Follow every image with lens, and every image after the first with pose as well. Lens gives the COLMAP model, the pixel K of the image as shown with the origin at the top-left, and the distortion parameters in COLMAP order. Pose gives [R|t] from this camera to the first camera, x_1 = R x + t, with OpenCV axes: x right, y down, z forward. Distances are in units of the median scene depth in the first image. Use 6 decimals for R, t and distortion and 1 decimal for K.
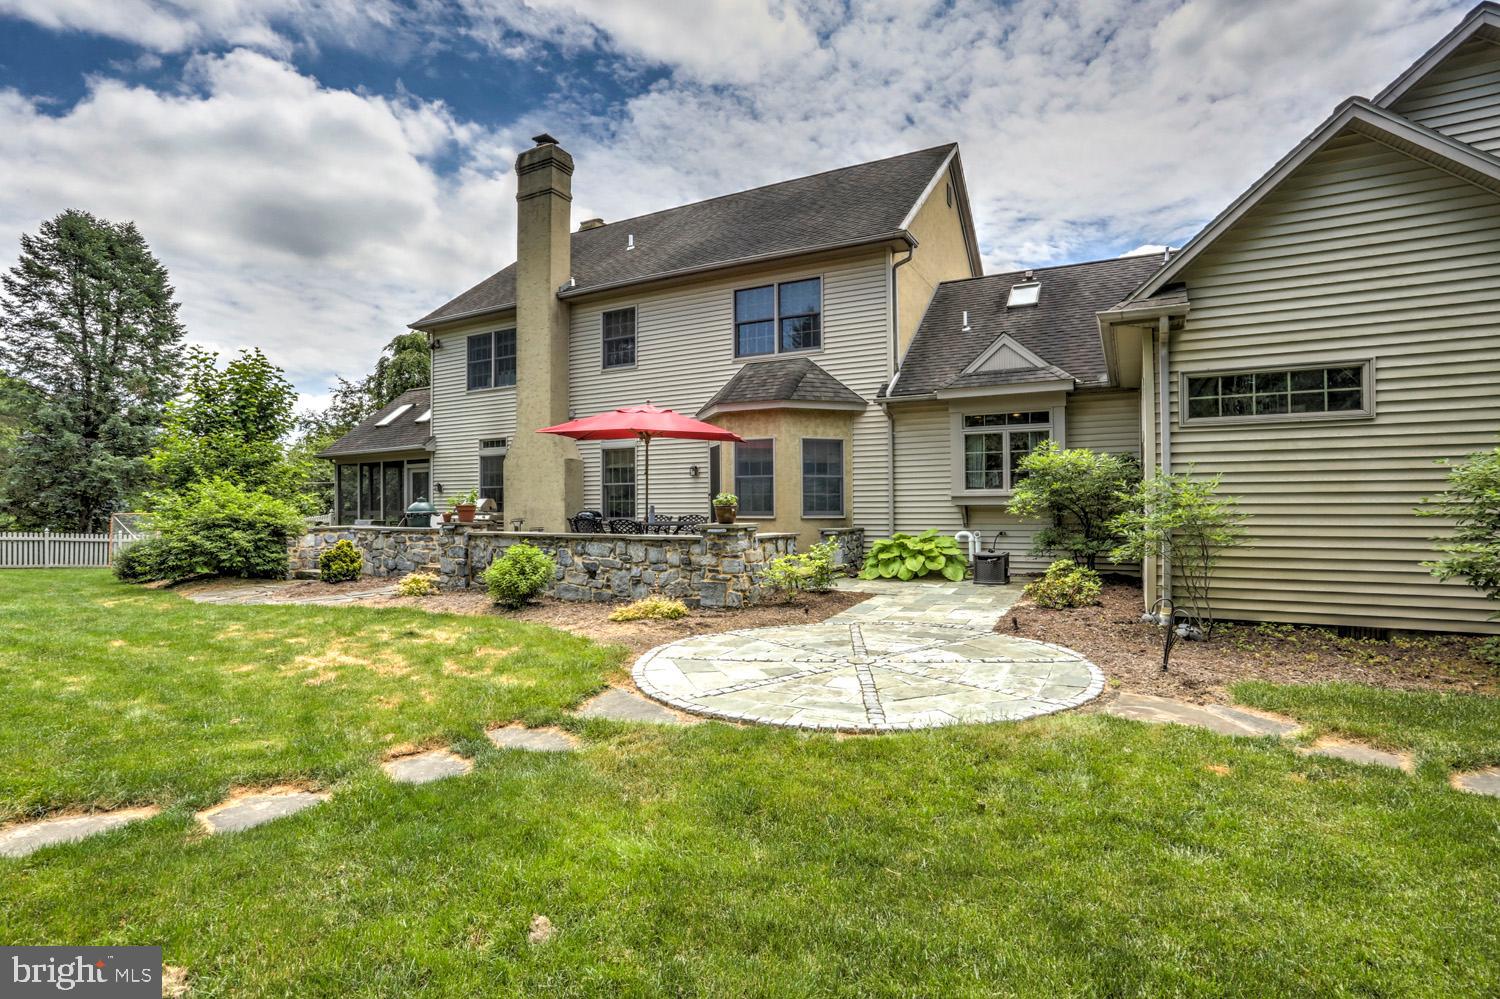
lens RADIAL K [[728.2, 0, 747.1], [0, 728.2, 501.6], [0, 0, 1]] dist [-0.074503, 0.032981]
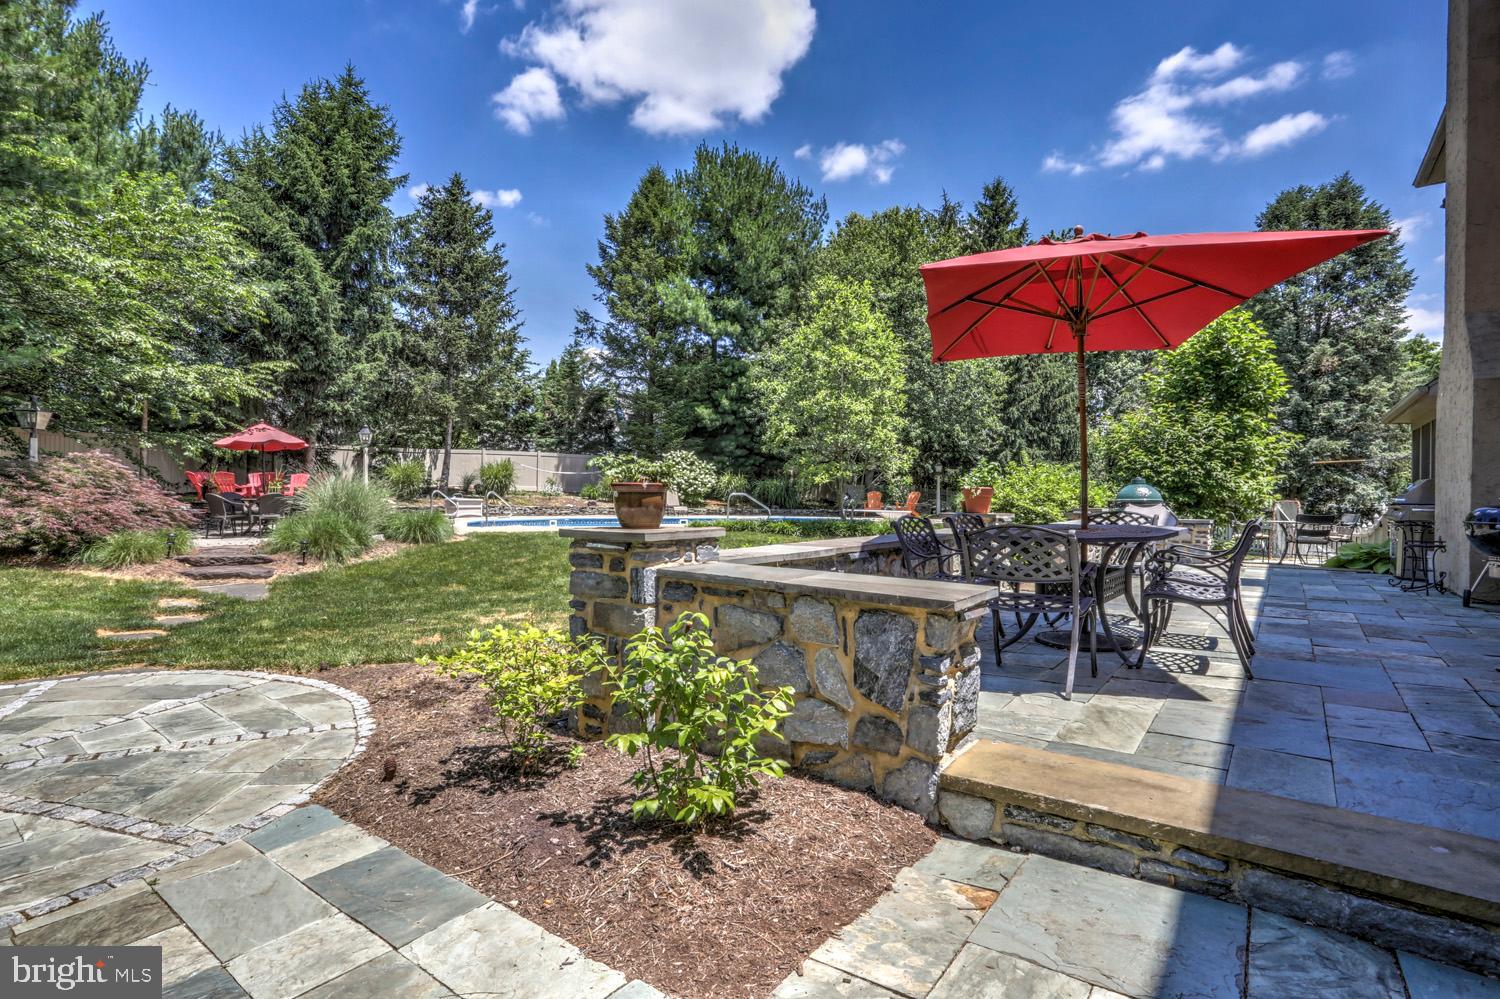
lens RADIAL K [[730.8, 0, 743.5], [0, 730.8, 498.2], [0, 0, 1]] dist [-0.070151, 0.029032]
pose [[-0.157014, 0.013572, -0.987503, 0.239619], [-0.003556, 0.999891, 0.014308, 0.005171], [0.987590, 0.005758, -0.156949, 0.724847]]
